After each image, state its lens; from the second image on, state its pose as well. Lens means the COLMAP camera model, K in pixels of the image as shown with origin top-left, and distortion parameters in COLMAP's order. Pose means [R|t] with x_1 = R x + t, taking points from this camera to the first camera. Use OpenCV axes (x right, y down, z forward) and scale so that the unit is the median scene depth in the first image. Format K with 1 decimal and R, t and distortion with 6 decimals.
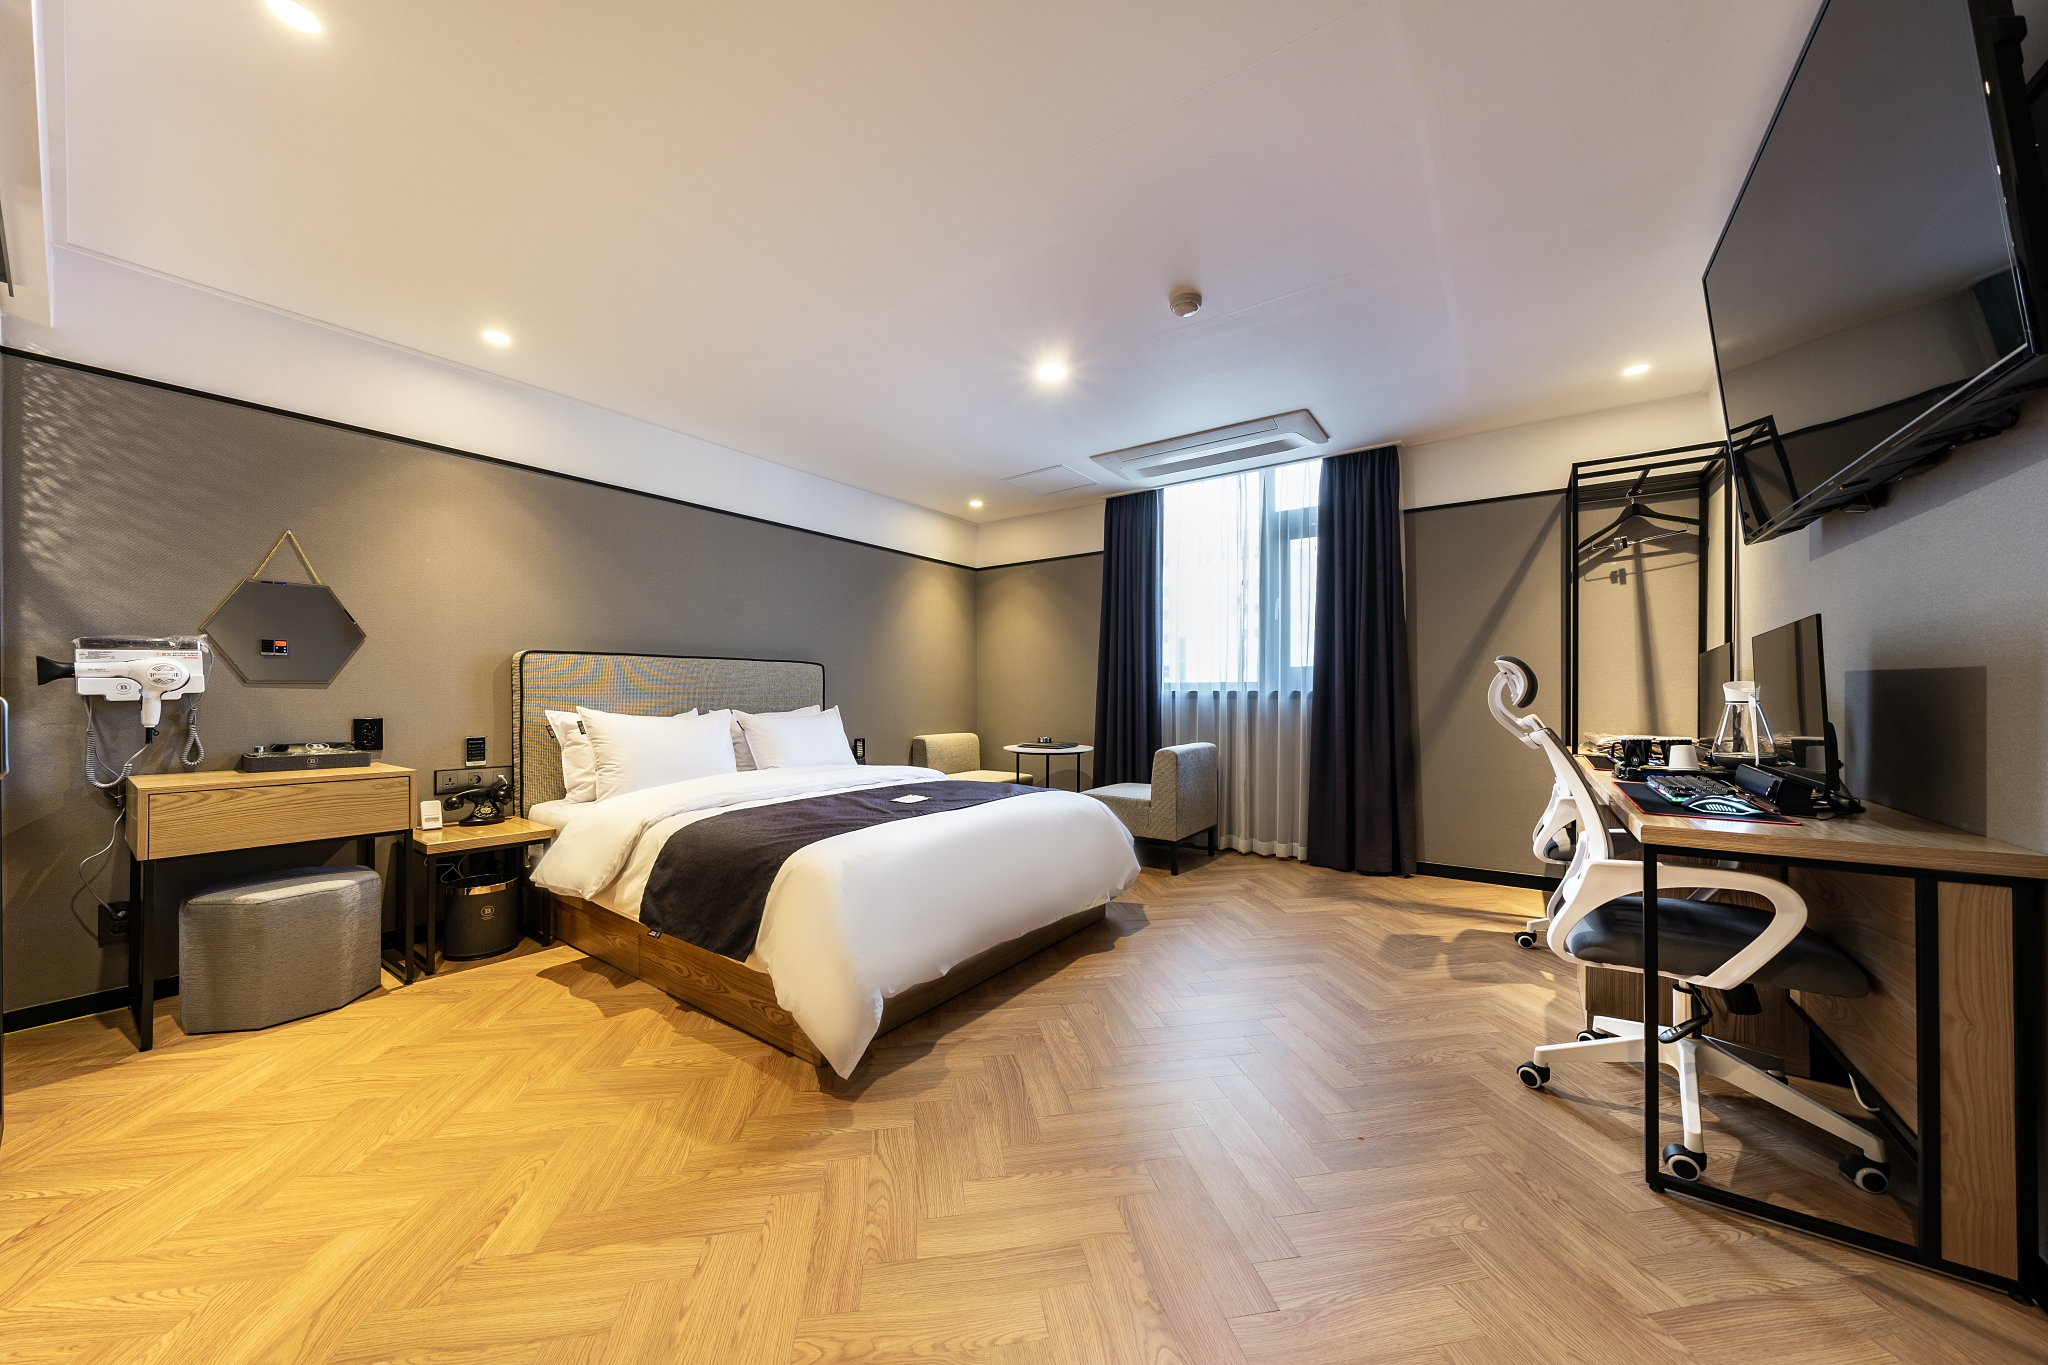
lens RADIAL K [[697.4, 0, 1022.4], [0, 697.4, 690.2], [0, 0, 1]] dist [-0.004690, 0.000371]
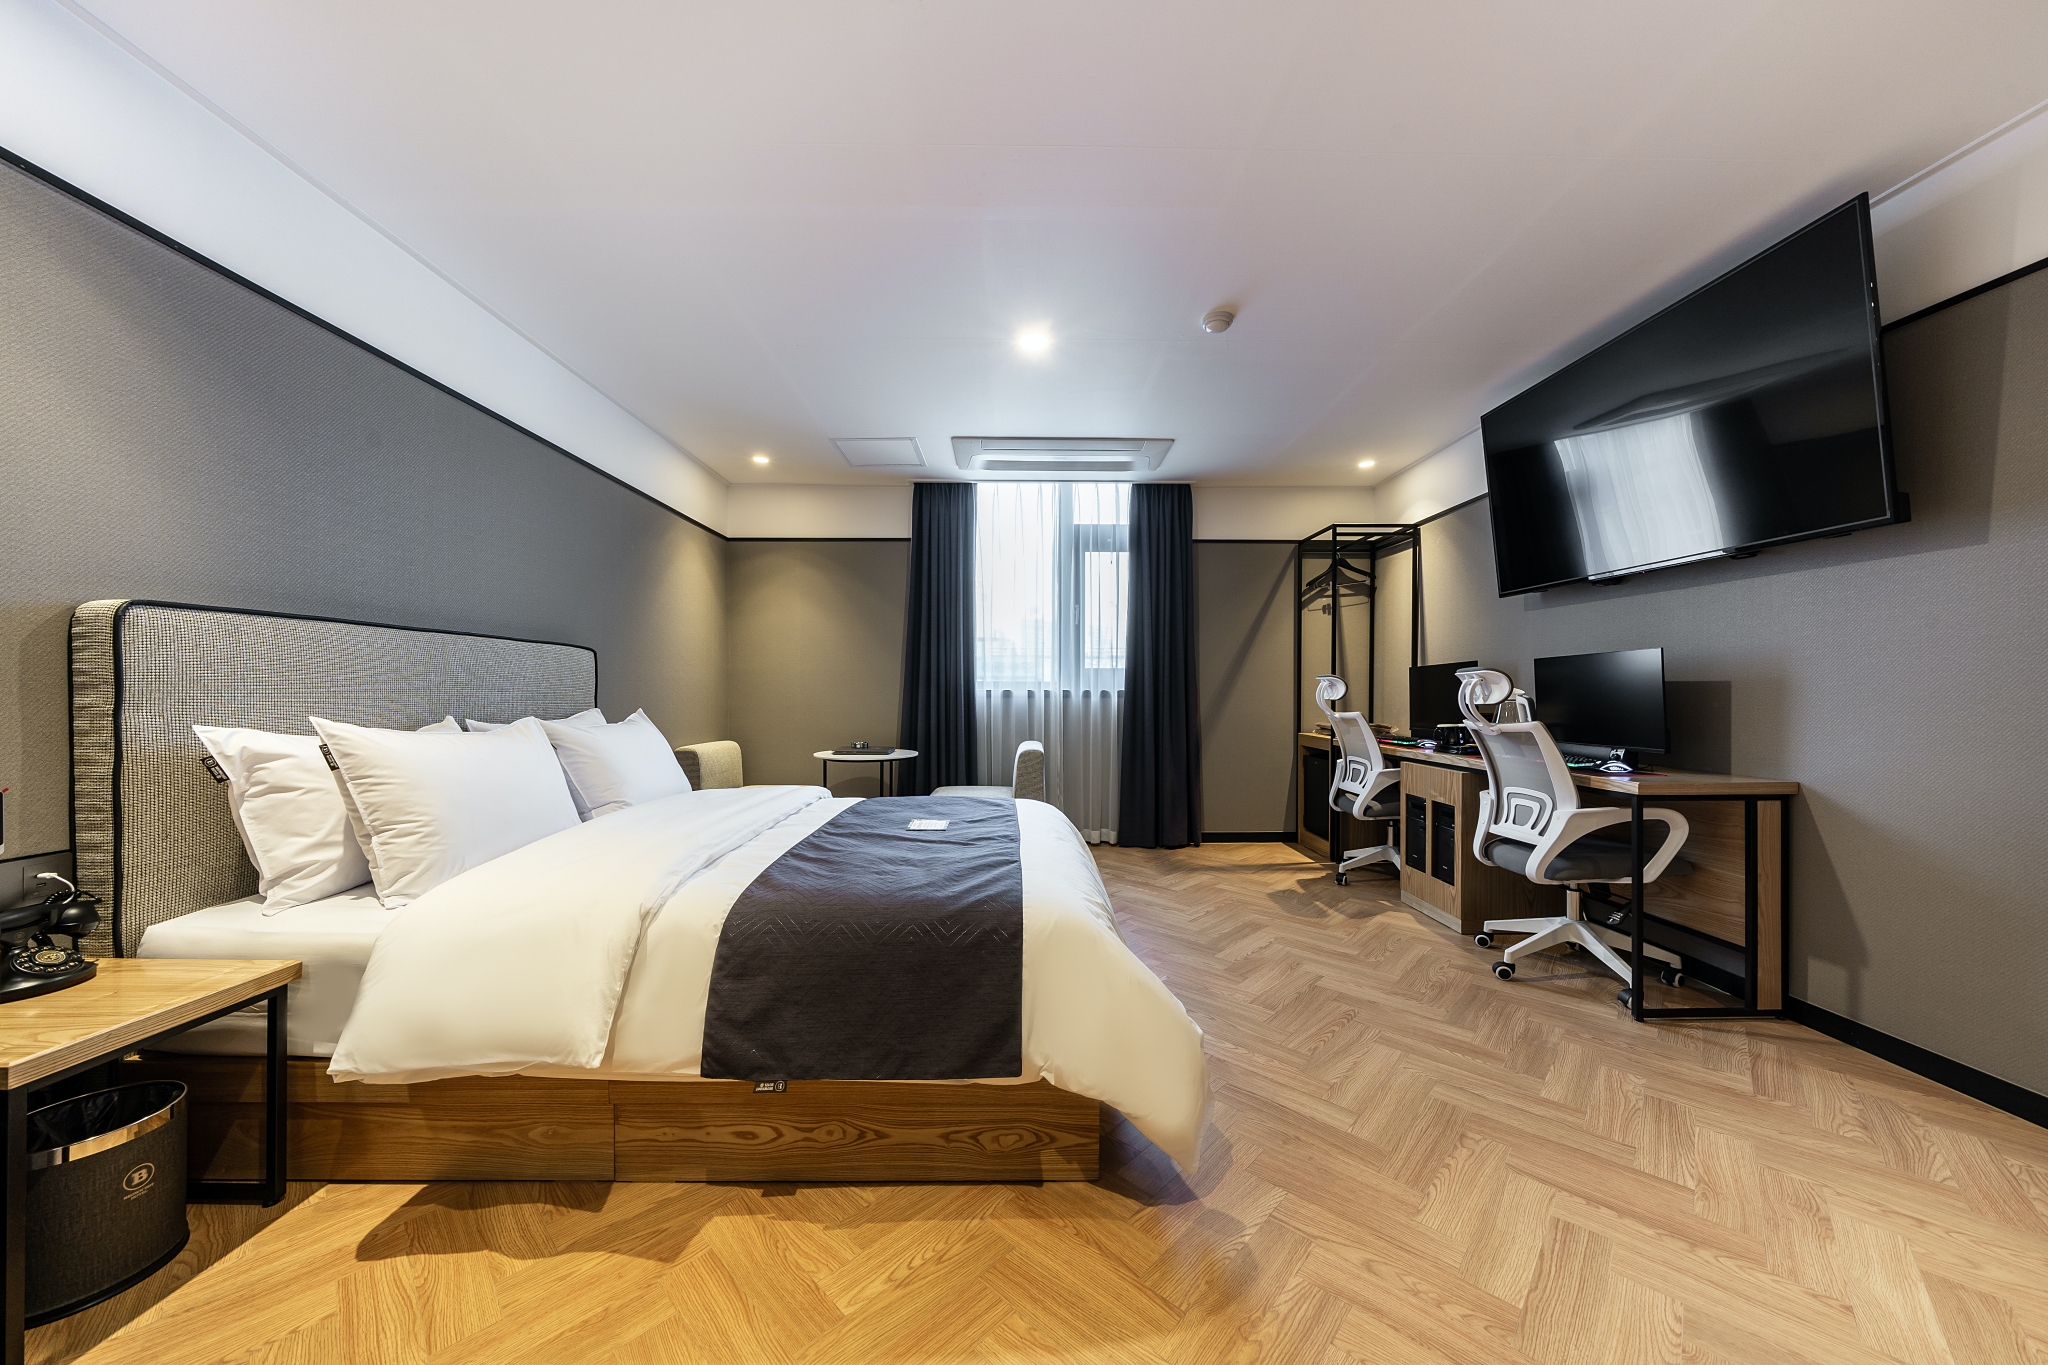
lens RADIAL K [[697.4, 0, 1025.7], [0, 697.4, 687.0], [0, 0, 1]] dist [-0.004690, 0.000371]
pose [[0.806094, 0.006432, 0.591753, -0.546061], [-0.005733, 0.999979, -0.003059, -0.000368], [-0.591760, -0.000927, 0.806113, 0.287473]]
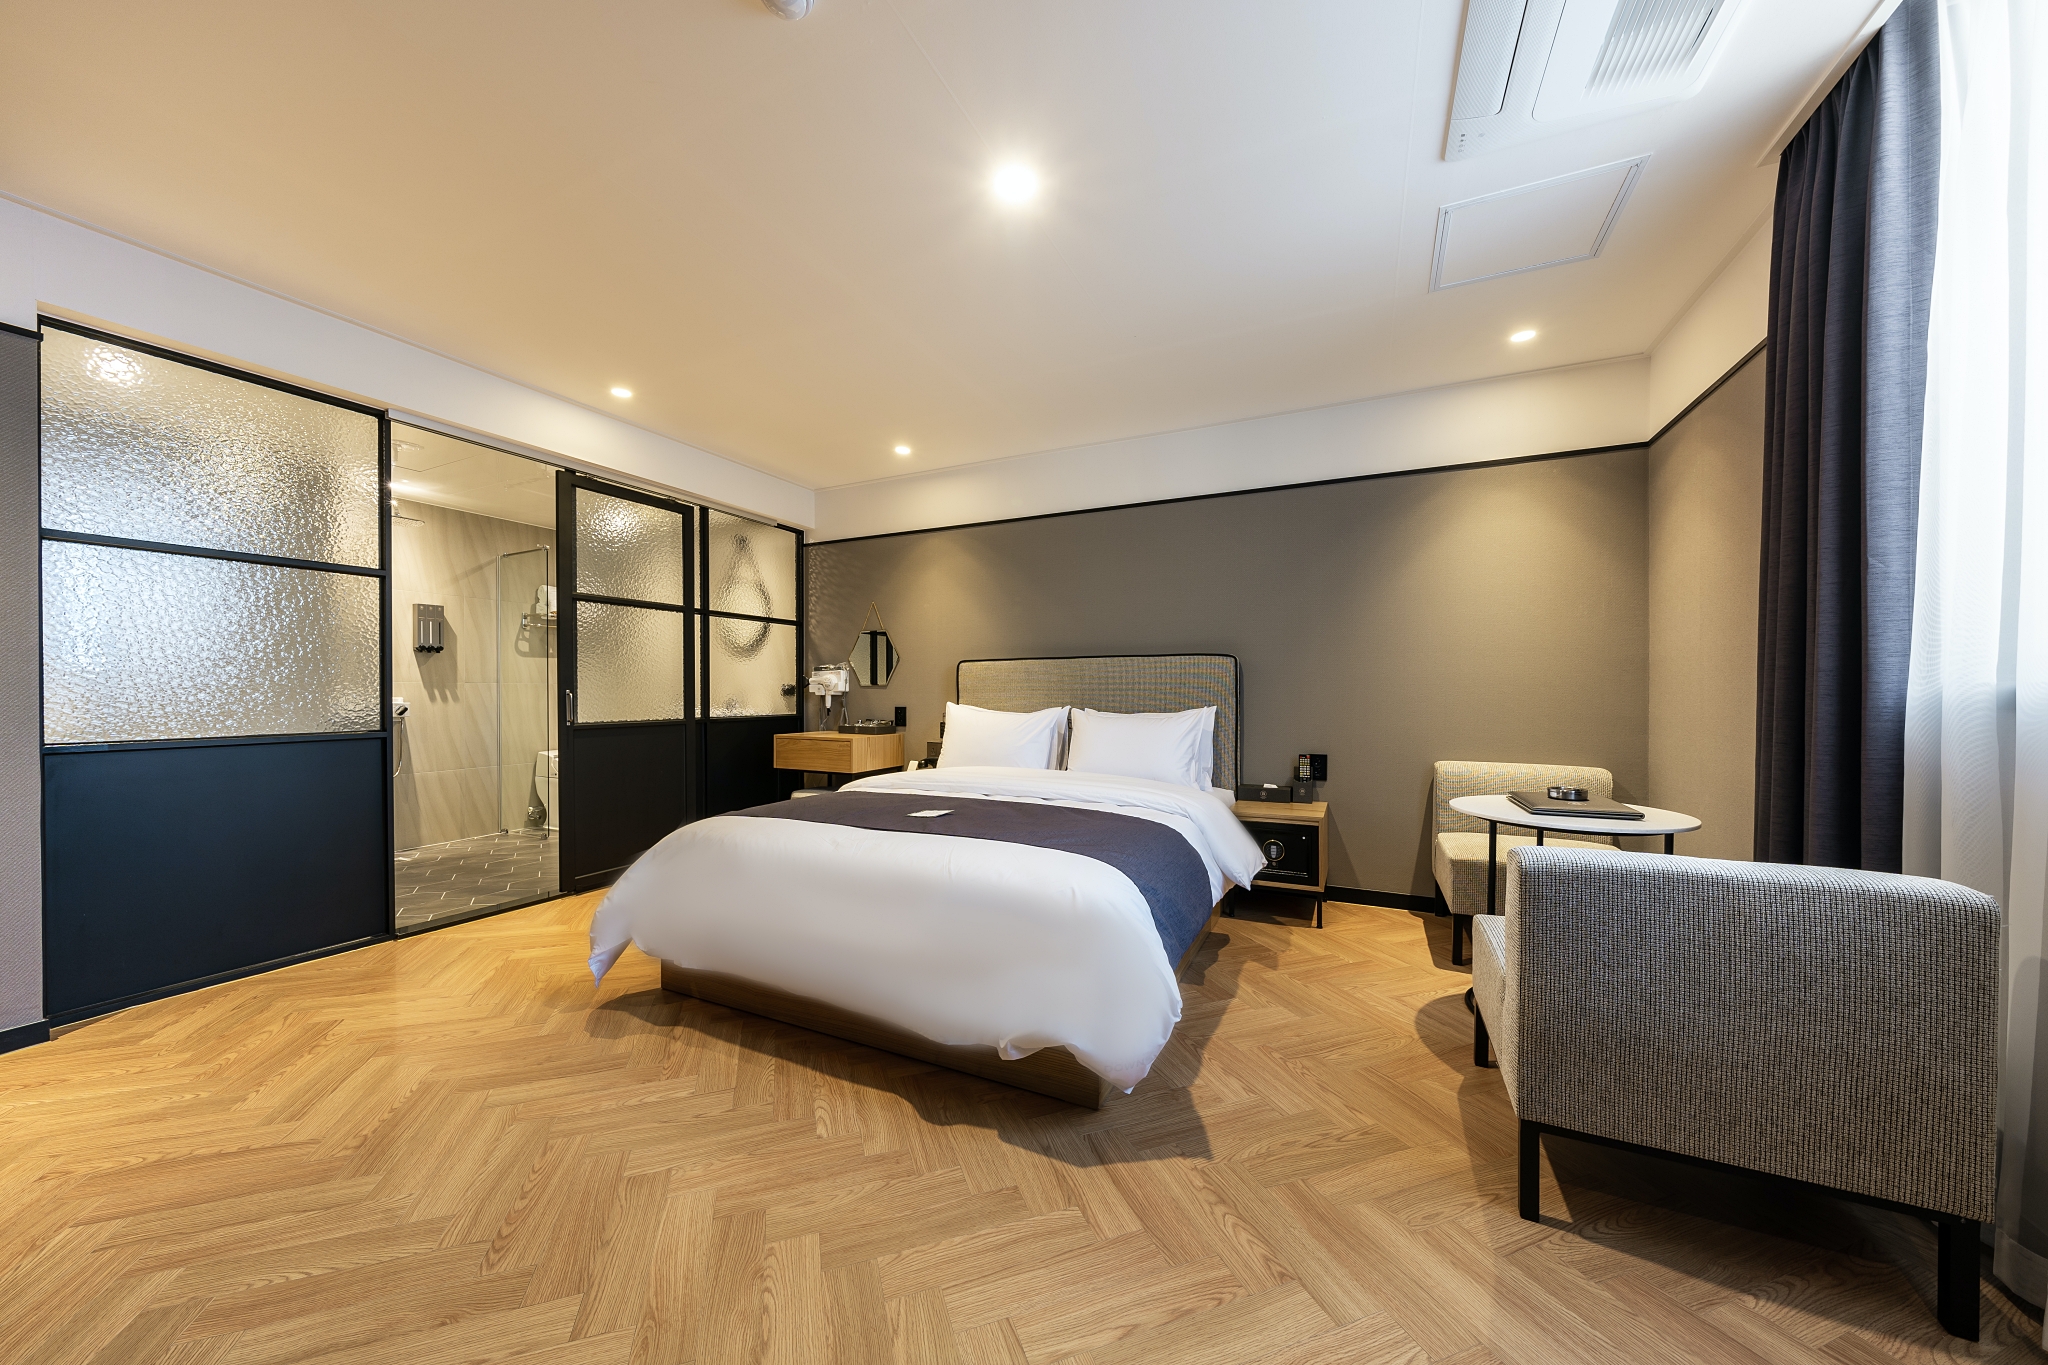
lens RADIAL K [[697.4, 0, 1066.8], [0, 697.4, 704.0], [0, 0, 1]] dist [-0.004690, 0.000371]
pose [[0.201548, 0.033930, -0.978891, 0.752894], [-0.007662, 0.999424, 0.033064, -0.025765], [0.979449, 0.000836, 0.201692, 0.992959]]
